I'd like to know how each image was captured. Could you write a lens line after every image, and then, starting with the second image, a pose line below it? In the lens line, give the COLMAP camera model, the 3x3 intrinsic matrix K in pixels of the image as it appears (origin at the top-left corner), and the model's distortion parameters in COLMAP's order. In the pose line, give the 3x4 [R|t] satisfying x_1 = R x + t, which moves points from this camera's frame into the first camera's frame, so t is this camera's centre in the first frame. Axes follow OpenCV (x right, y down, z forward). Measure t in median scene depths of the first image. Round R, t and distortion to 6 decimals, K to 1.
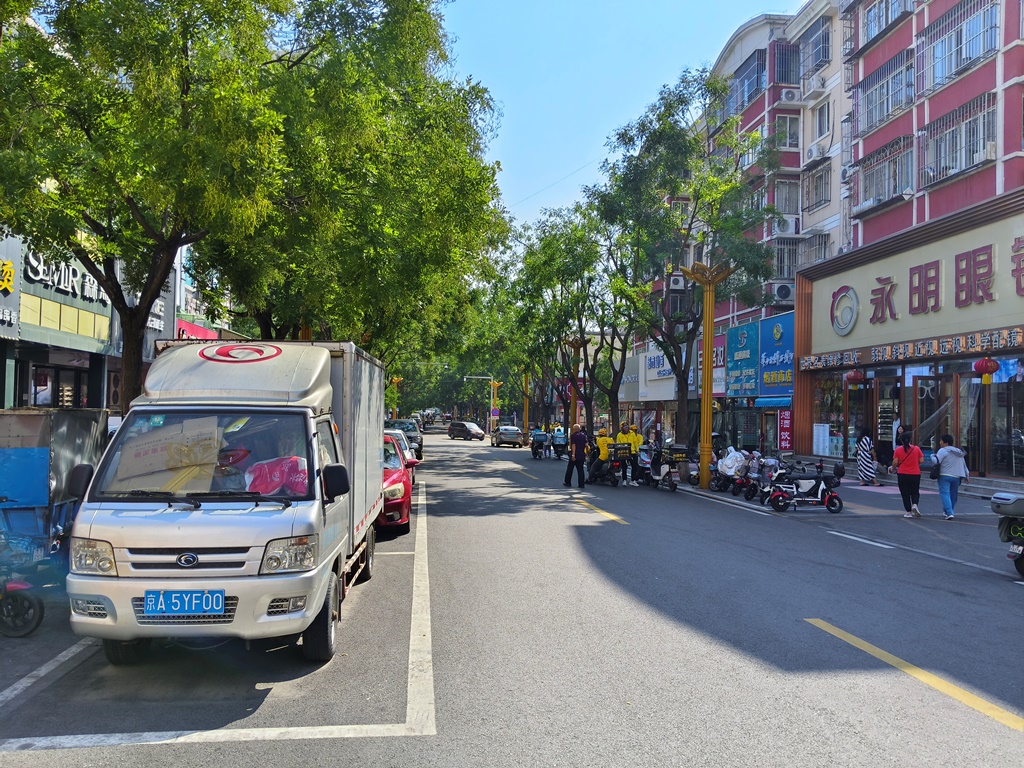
lens RADIAL K [[780.0, 0, 486.5], [0, 780.0, 383.3], [0, 0, 1]] dist [0.048294, -0.012326]
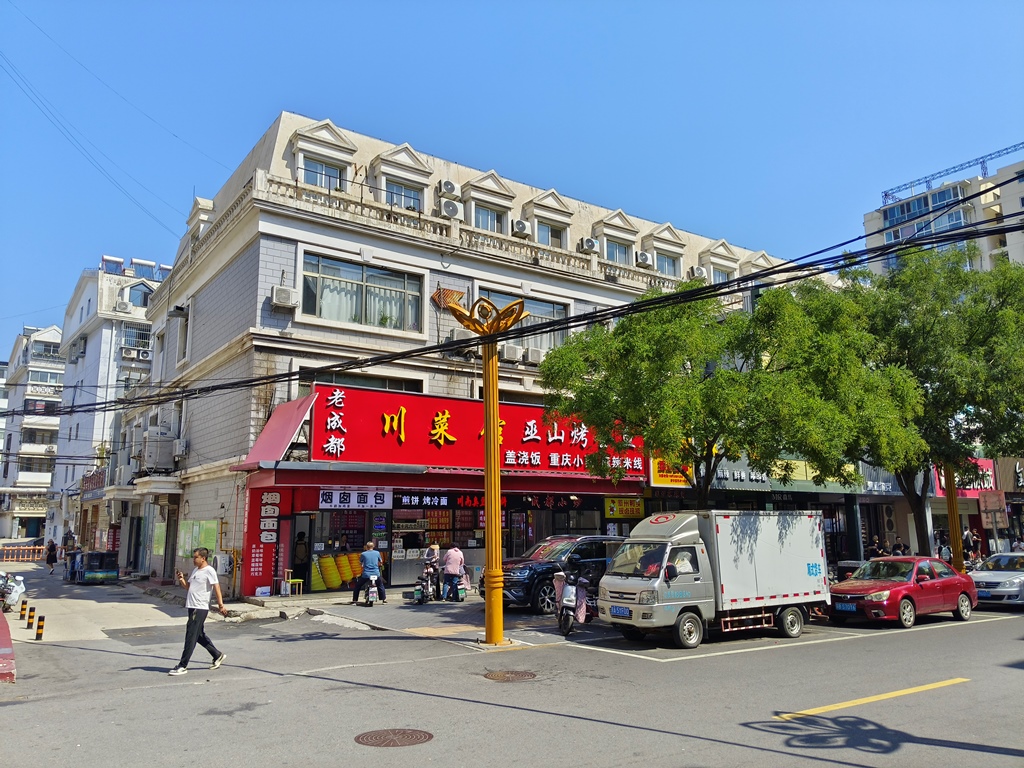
lens RADIAL K [[778.2, 0, 512.4], [0, 778.2, 368.4], [0, 0, 1]] dist [0.046387, 0.004108]
pose [[0.503655, -0.192487, -0.842188, 0.351328], [0.043293, 0.979261, -0.197925, -0.007798], [0.862819, 0.063226, 0.501543, -0.147572]]
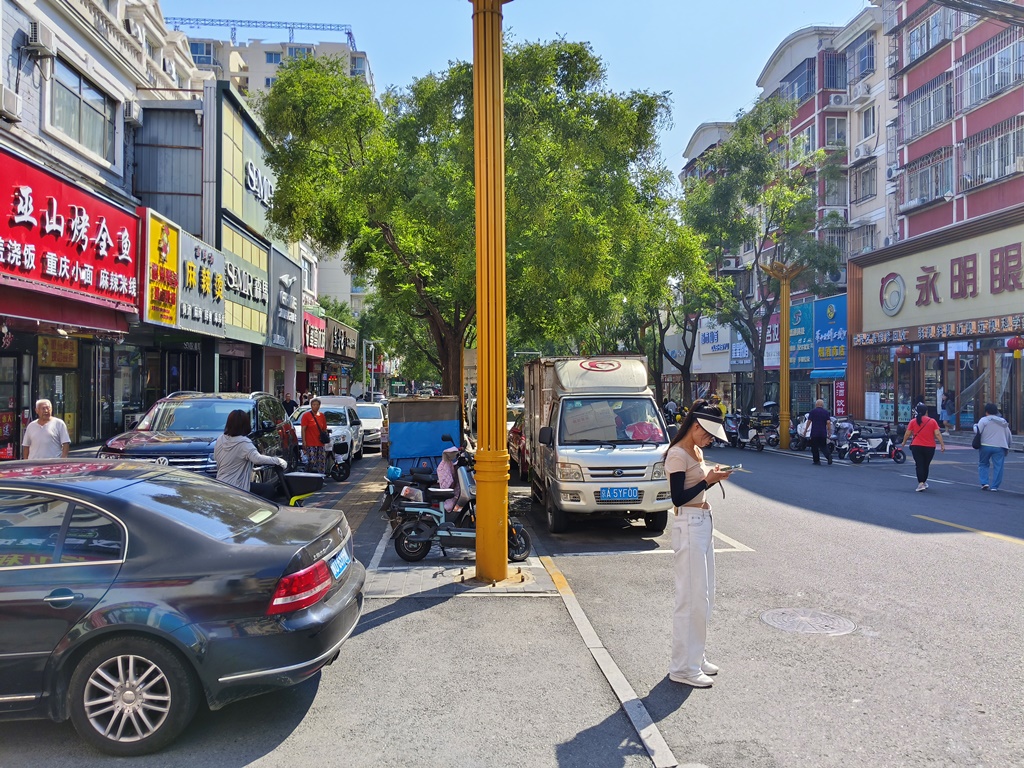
lens RADIAL K [[778.2, 0, 512.4], [0, 778.2, 368.4], [0, 0, 1]] dist [0.046387, 0.004108]
pose [[0.999807, -0.019375, -0.003326, -0.111941], [0.019426, 0.999684, 0.015954, -0.014105], [0.003016, -0.016016, 0.999867, -0.174191]]
